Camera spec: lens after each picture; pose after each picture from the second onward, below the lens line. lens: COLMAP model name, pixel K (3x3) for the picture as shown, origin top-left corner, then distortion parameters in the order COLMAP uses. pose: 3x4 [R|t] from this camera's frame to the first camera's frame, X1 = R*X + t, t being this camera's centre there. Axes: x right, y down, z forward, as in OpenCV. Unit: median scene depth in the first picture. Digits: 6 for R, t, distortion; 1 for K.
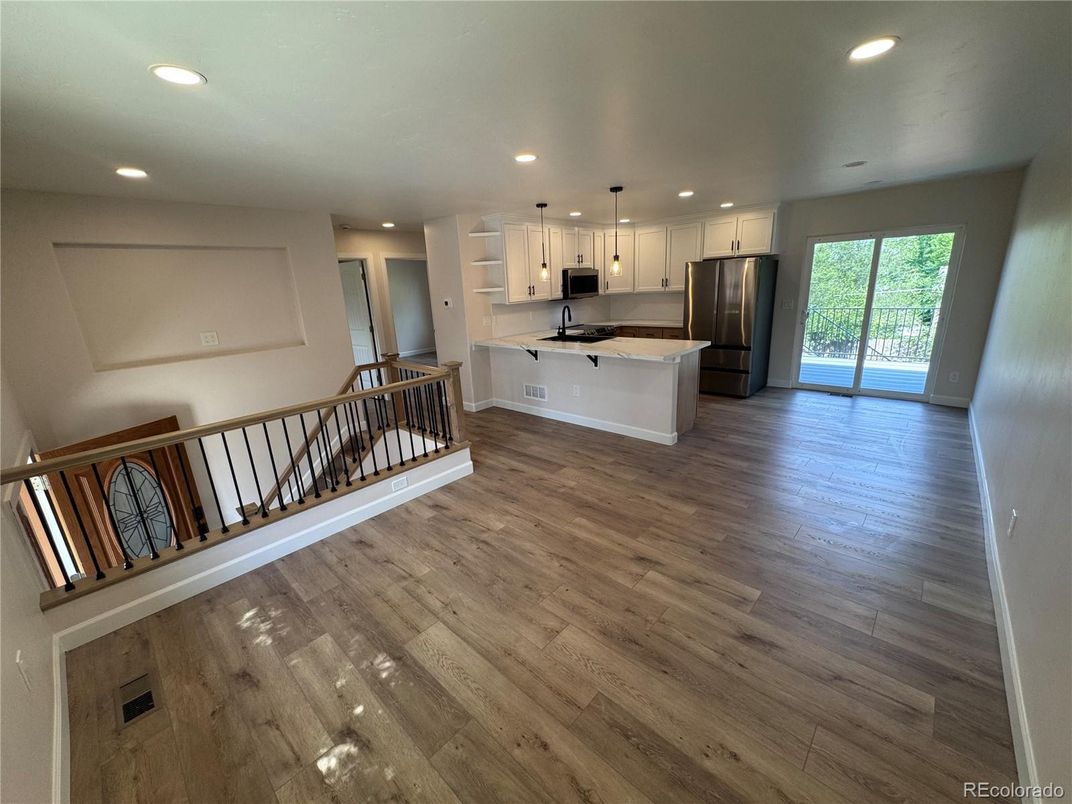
lens RADIAL K [[429.4, 0, 535.8], [0, 429.4, 401.5], [0, 0, 1]] dist [-0.001684, -0.000130]
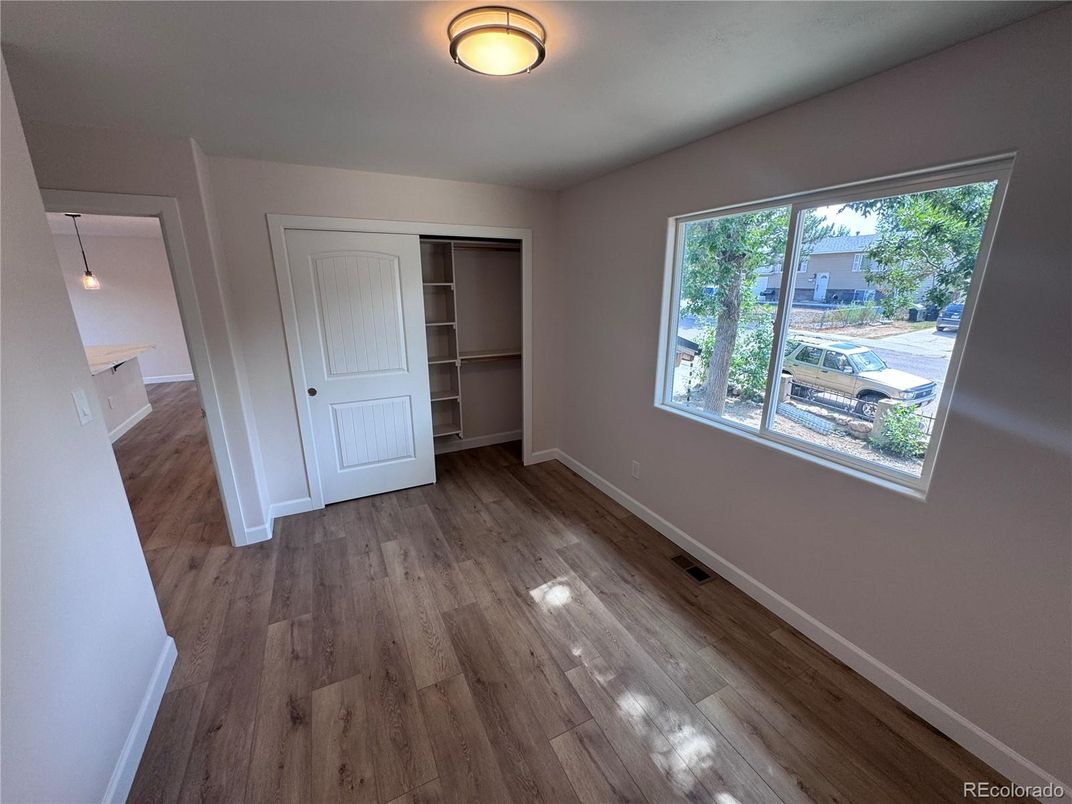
lens RADIAL K [[429.4, 0, 535.8], [0, 429.4, 401.5], [0, 0, 1]] dist [-0.001684, -0.000130]
pose [[-0.938172, -0.033643, 0.344531, -0.982412], [0.141995, 0.870283, 0.471640, -0.299180], [-0.315706, 0.491401, -0.811698, 1.261630]]
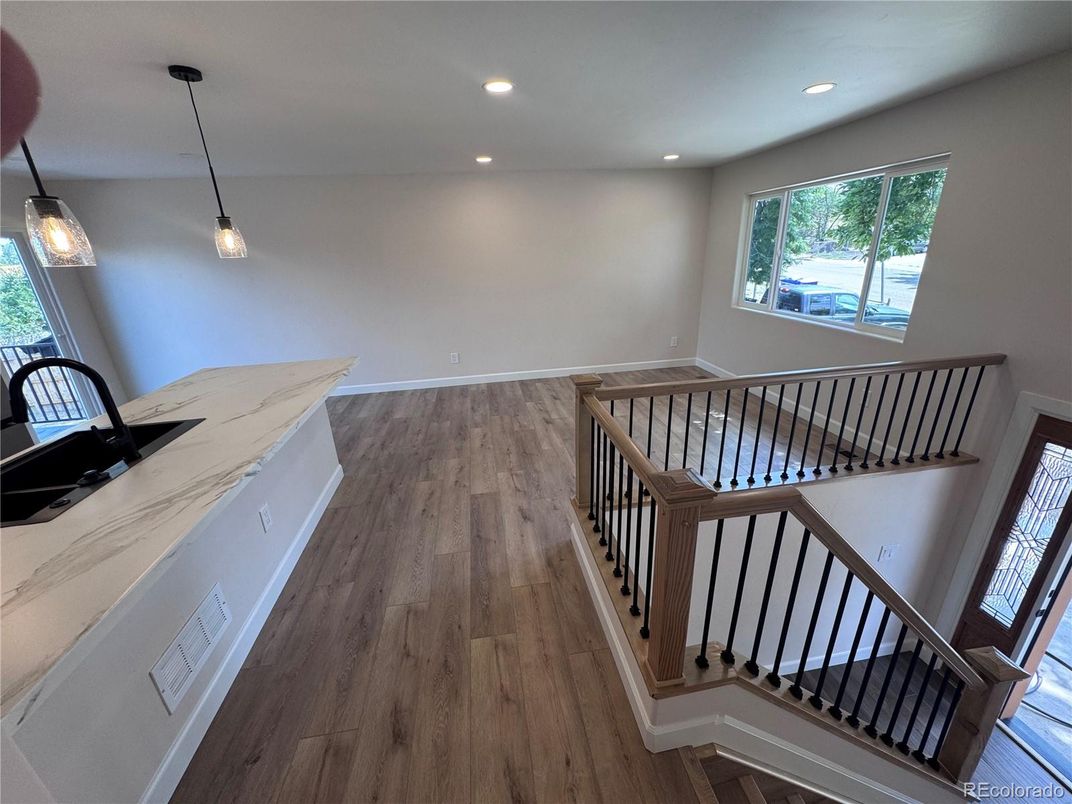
lens RADIAL K [[428.4, 0, 535.5], [0, 428.4, 403.6], [0, 0, 1]] dist [-0.001129, -0.000083]
pose [[-0.779082, -0.133936, 0.612447, -0.318905], [0.243718, 0.835365, 0.492714, -0.231191], [-0.577609, 0.533129, -0.618176, 0.890484]]
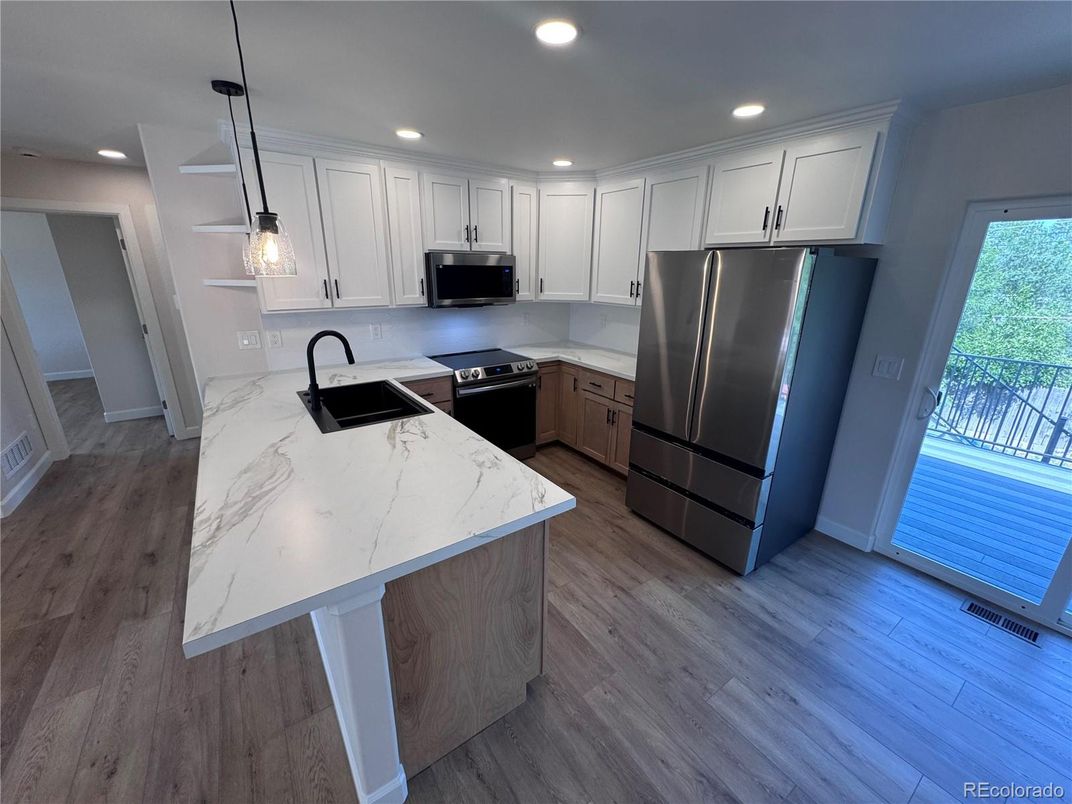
lens RADIAL K [[429.4, 0, 535.8], [0, 429.4, 401.5], [0, 0, 1]] dist [-0.001684, -0.000130]
pose [[0.975766, 0.122712, -0.181173, 0.333769], [-0.114950, 0.991968, 0.052776, -0.177252], [0.186194, -0.030671, 0.982034, 0.527707]]
